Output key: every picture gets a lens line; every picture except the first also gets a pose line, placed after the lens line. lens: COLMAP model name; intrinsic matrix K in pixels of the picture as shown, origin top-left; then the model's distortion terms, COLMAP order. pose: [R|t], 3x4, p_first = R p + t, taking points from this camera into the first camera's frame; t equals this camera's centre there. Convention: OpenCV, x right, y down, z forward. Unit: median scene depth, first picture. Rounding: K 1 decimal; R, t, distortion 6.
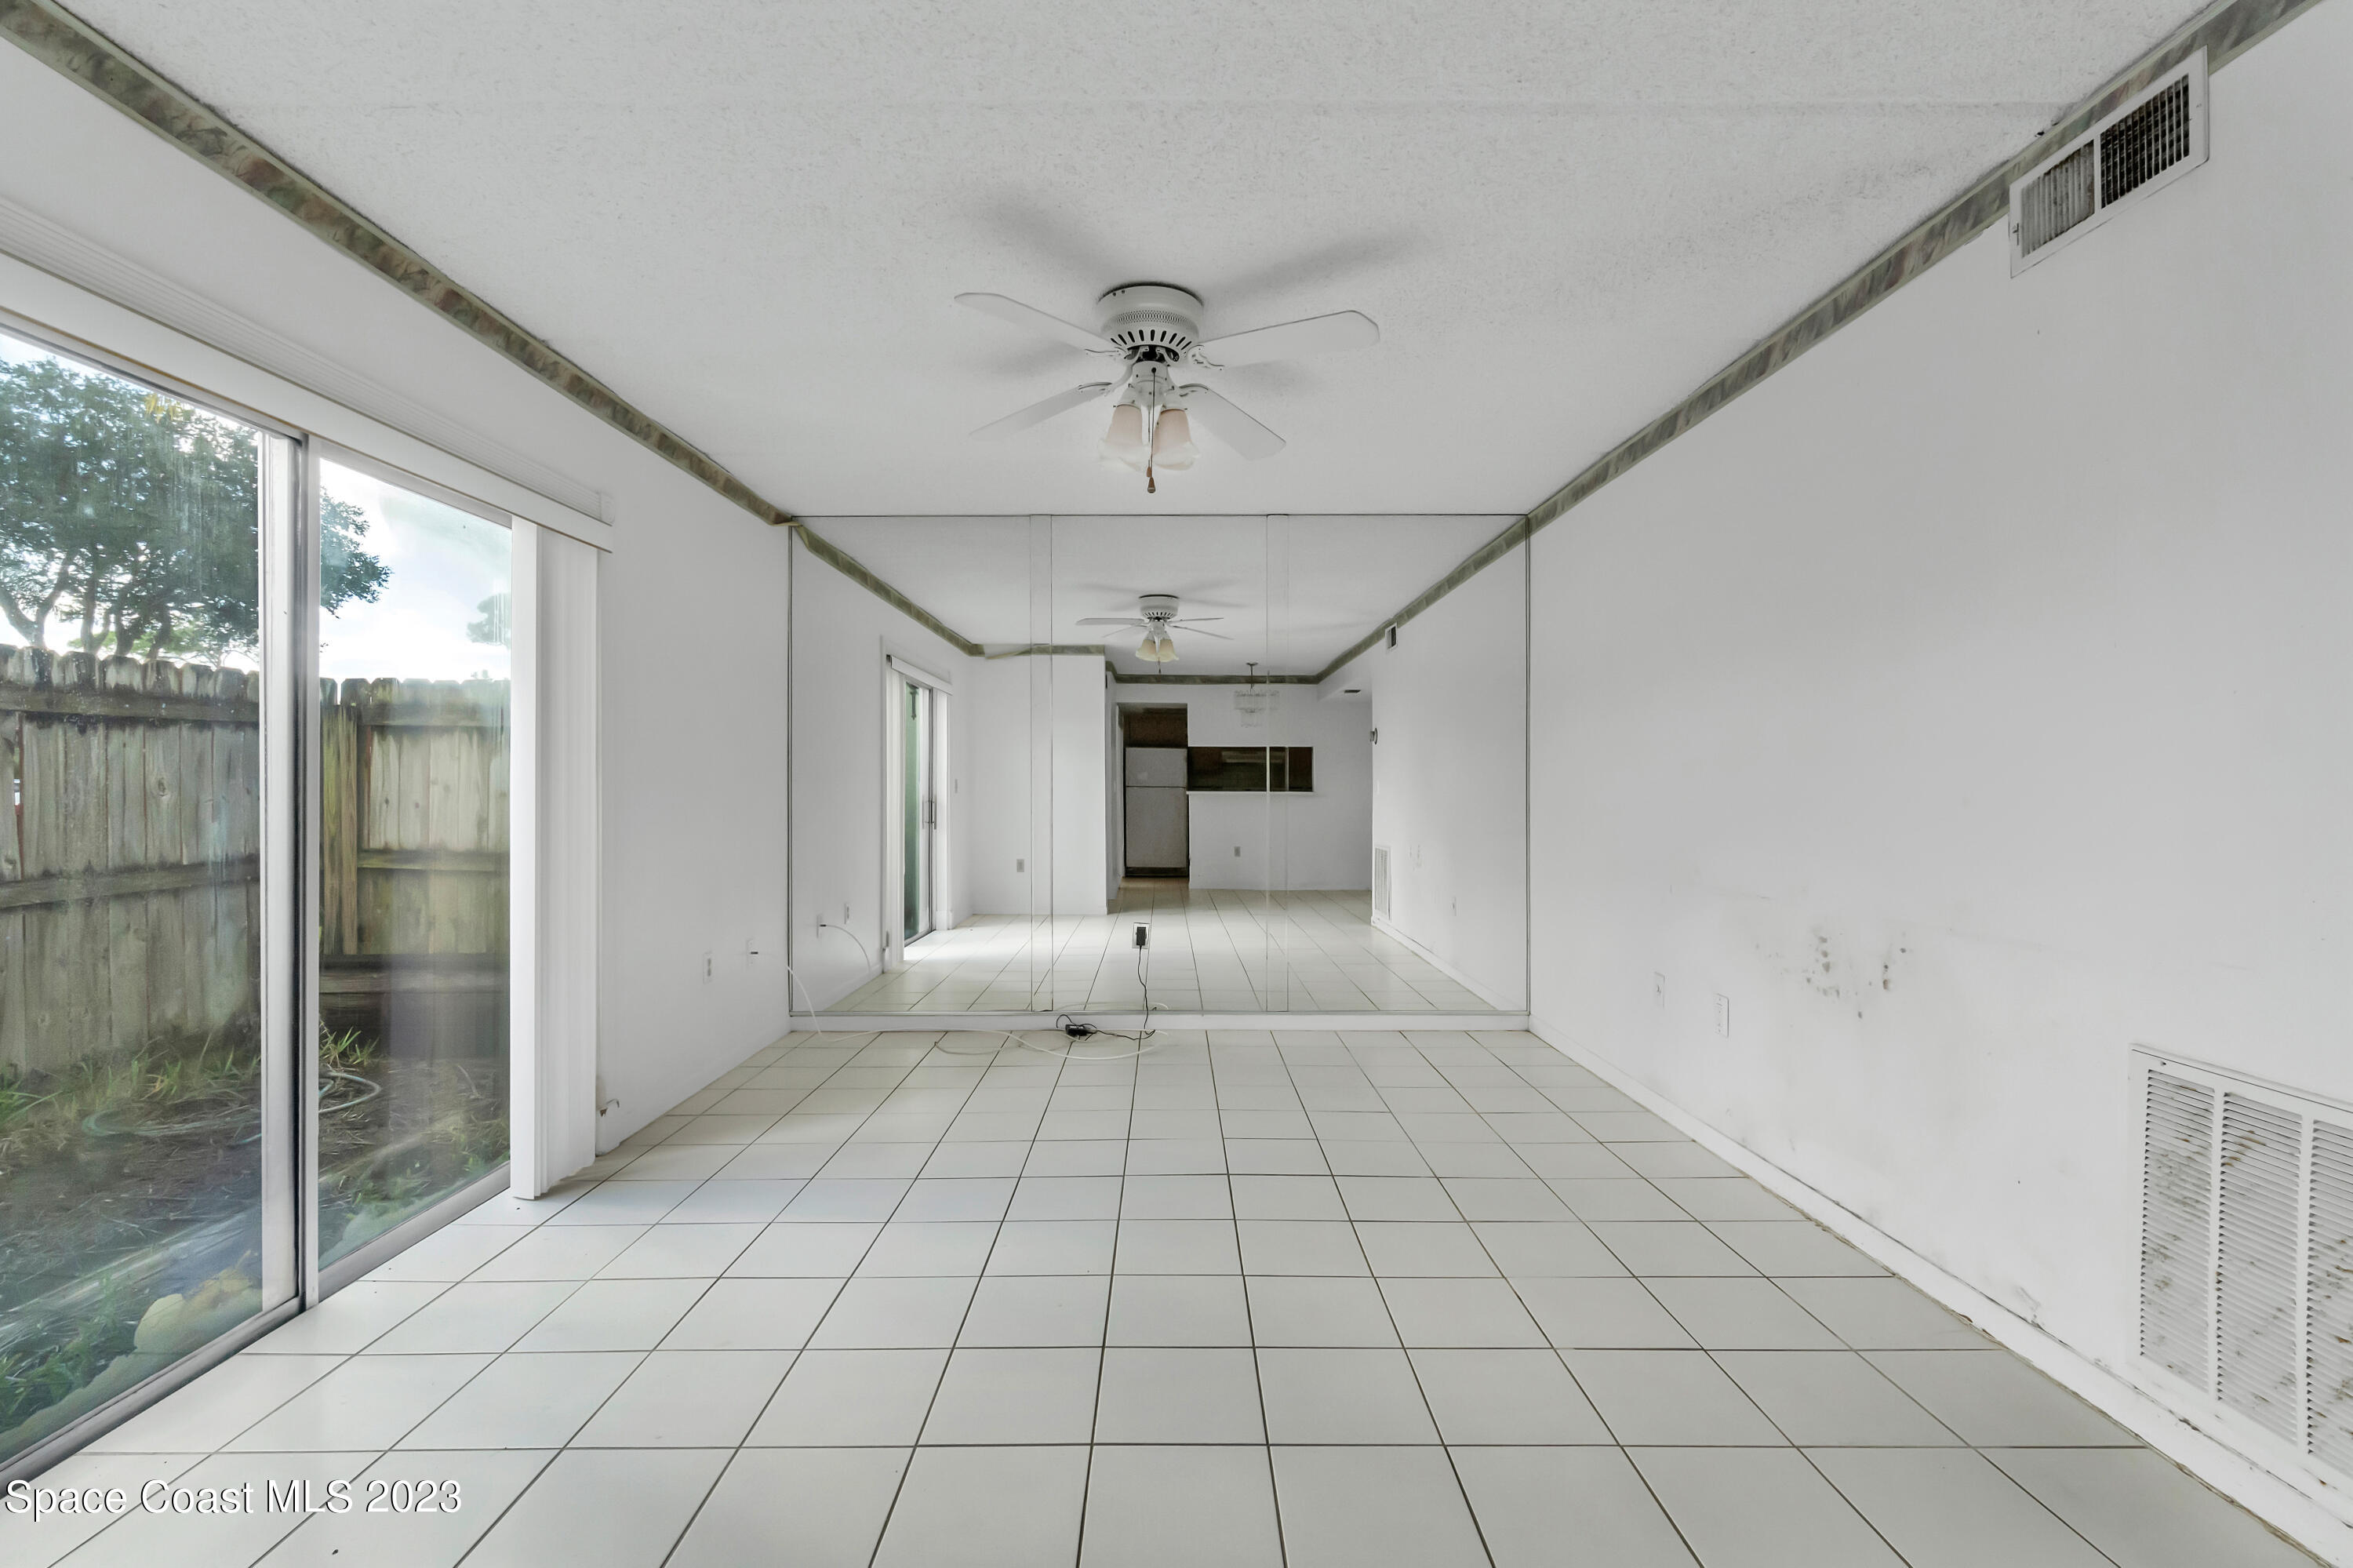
lens RADIAL K [[1025.1, 0, 1174.4], [0, 1025.1, 781.6], [0, 0, 1]] dist [-0.005550, 0.002044]
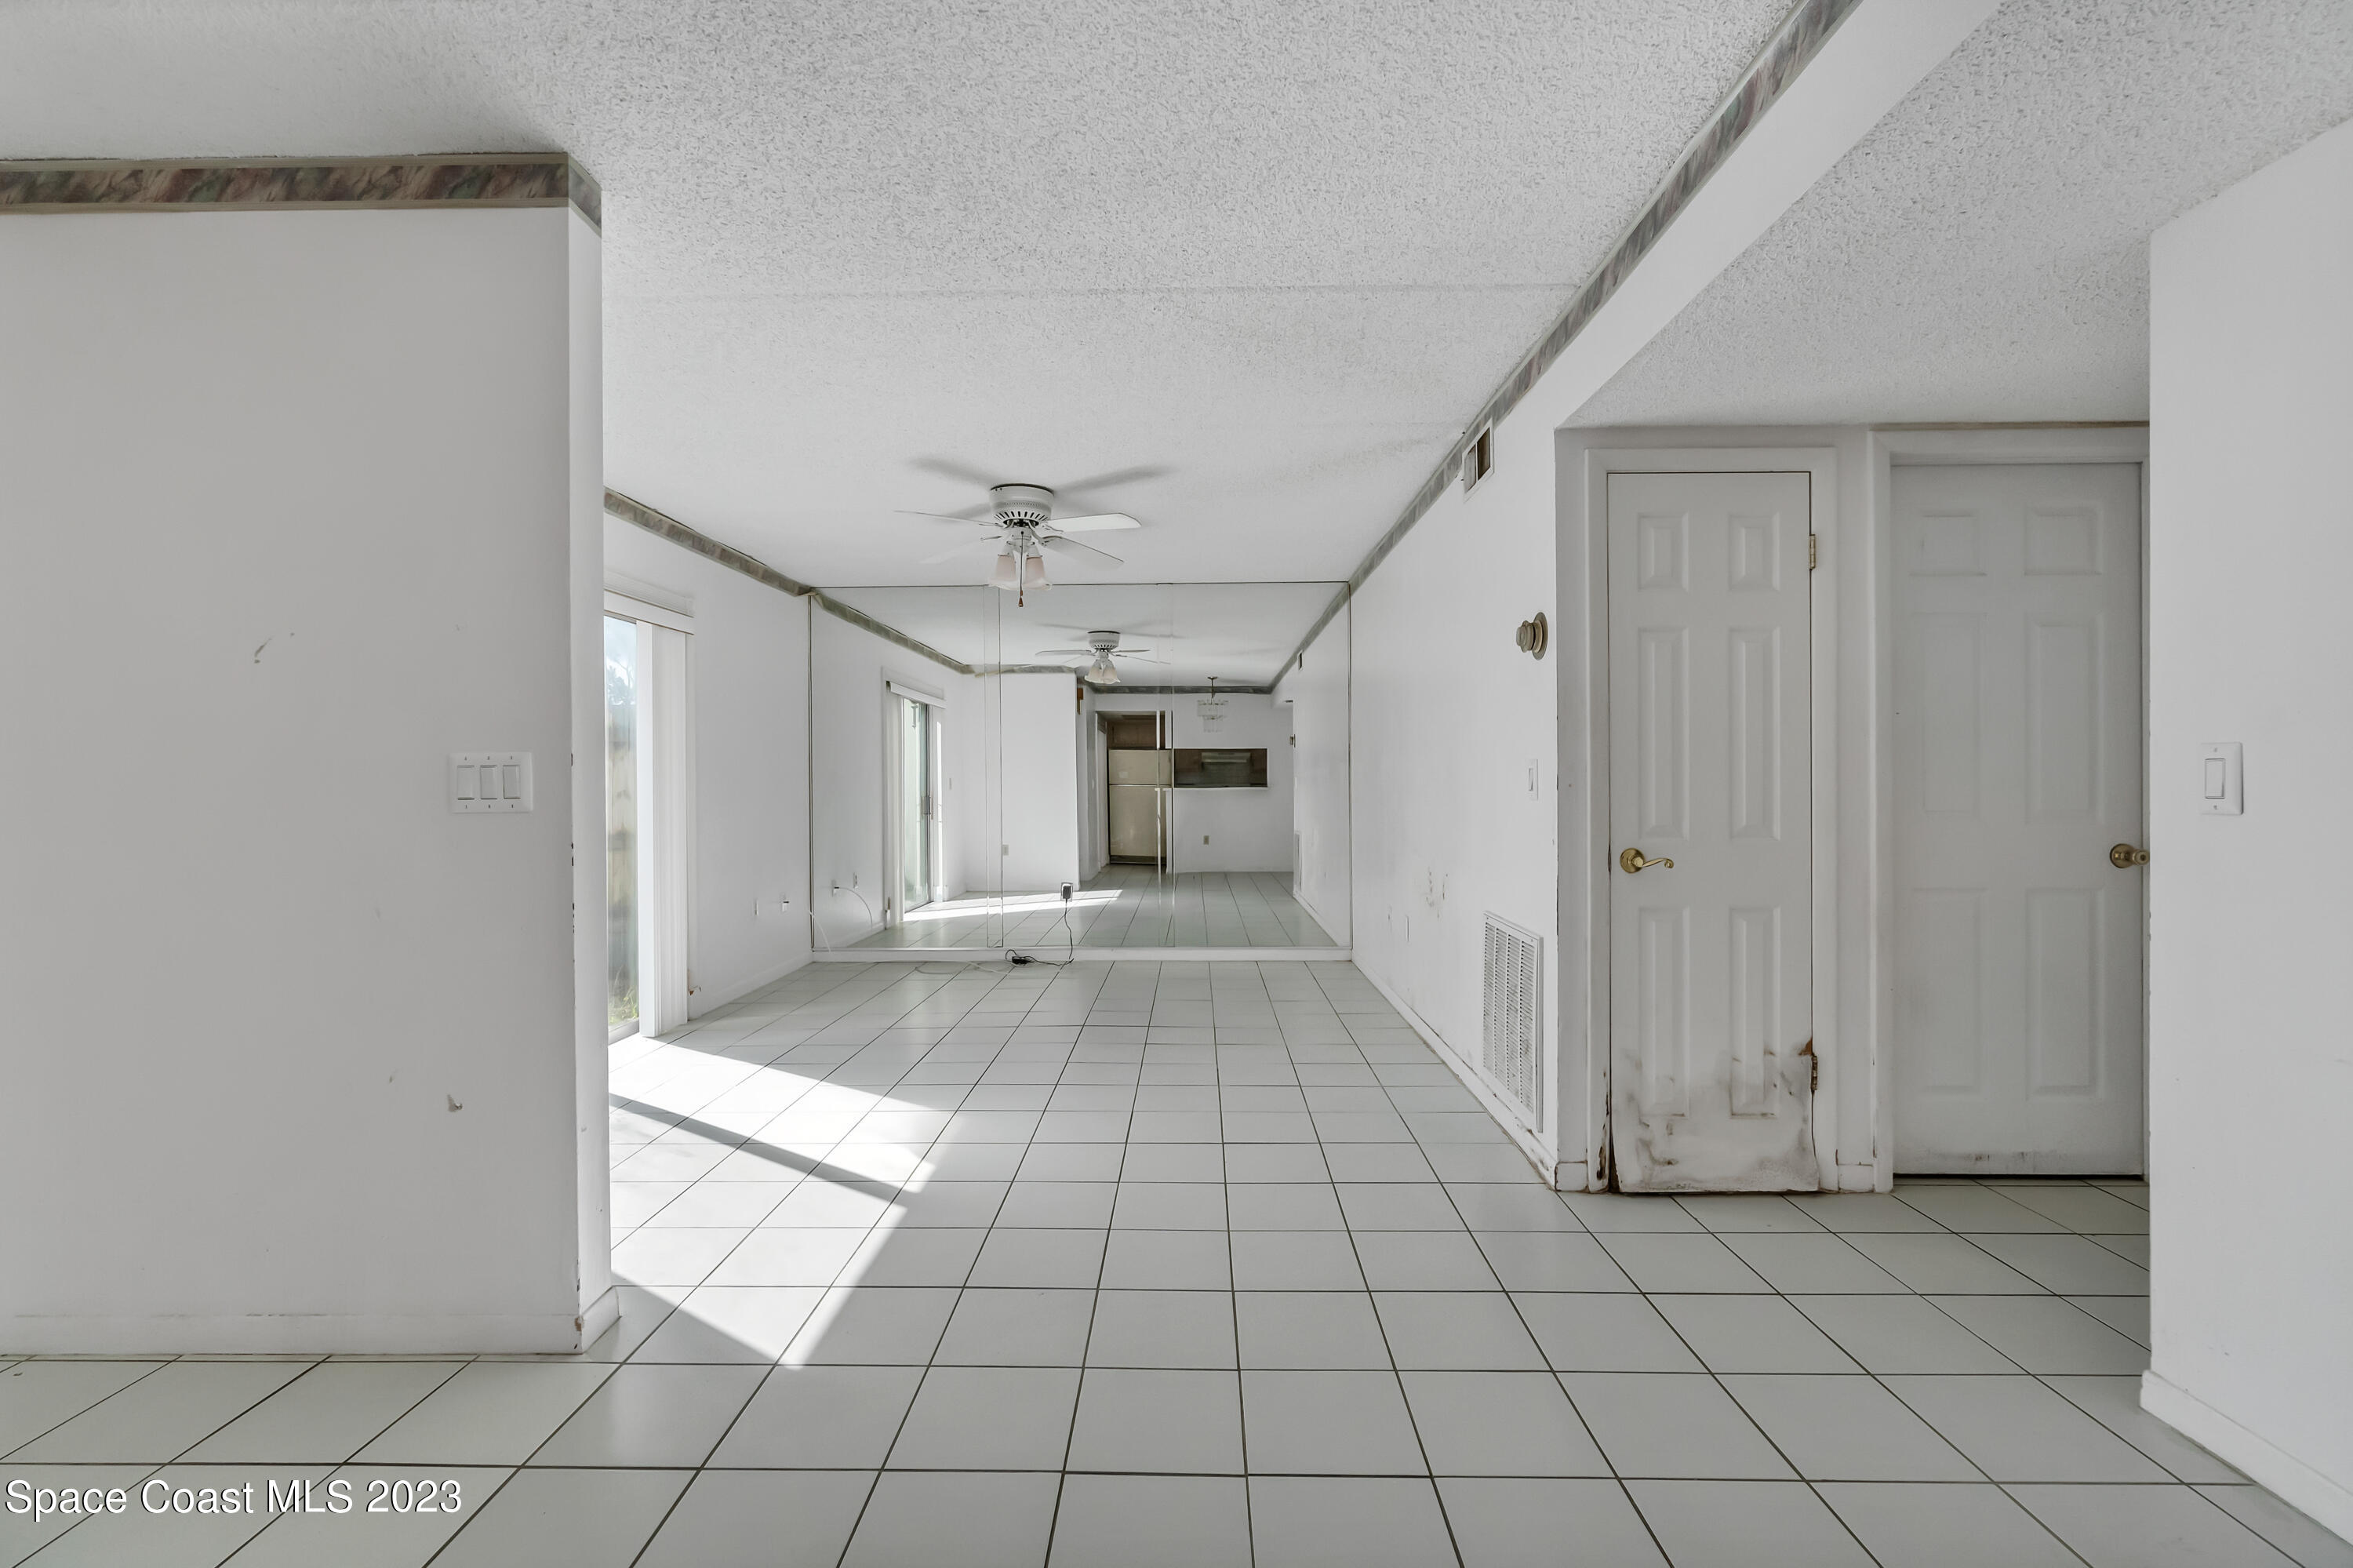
lens RADIAL K [[1025.1, 0, 1186.3], [0, 1025.1, 788.4], [0, 0, 1]] dist [-0.005550, 0.002044]
pose [[0.999894, -0.004635, -0.013781, 0.101731], [0.004759, 0.999949, 0.008919, 0.000354], [0.013739, -0.008983, 0.999865, -0.253645]]
